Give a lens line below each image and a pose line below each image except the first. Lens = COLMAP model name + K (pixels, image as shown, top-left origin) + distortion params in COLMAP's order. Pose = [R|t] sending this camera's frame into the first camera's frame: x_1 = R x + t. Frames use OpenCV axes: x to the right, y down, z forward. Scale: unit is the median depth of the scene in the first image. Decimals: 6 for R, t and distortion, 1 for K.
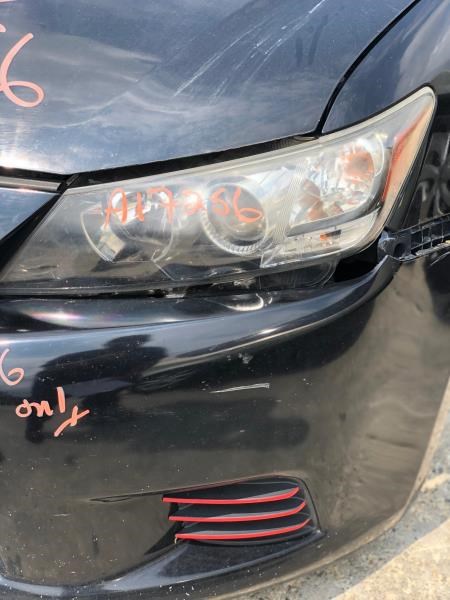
lens RADIAL K [[910.8, 0, 225.2], [0, 910.8, 300.2], [0, 0, 1]] dist [-0.015469, 0.000000]
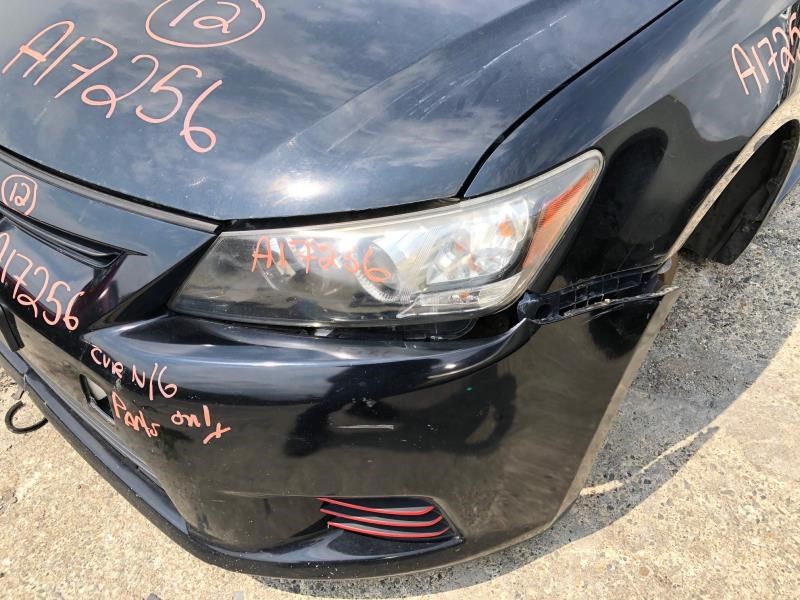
lens RADIAL K [[650.9, 0, 398.9], [0, 650.9, 298.2], [0, 0, 1]] dist [0.013890, -0.019751]
pose [[0.964747, 0.120389, -0.234029, 0.208337], [-0.094394, 0.988360, 0.119308, -0.144497], [0.245669, -0.093011, 0.964881, 0.259949]]
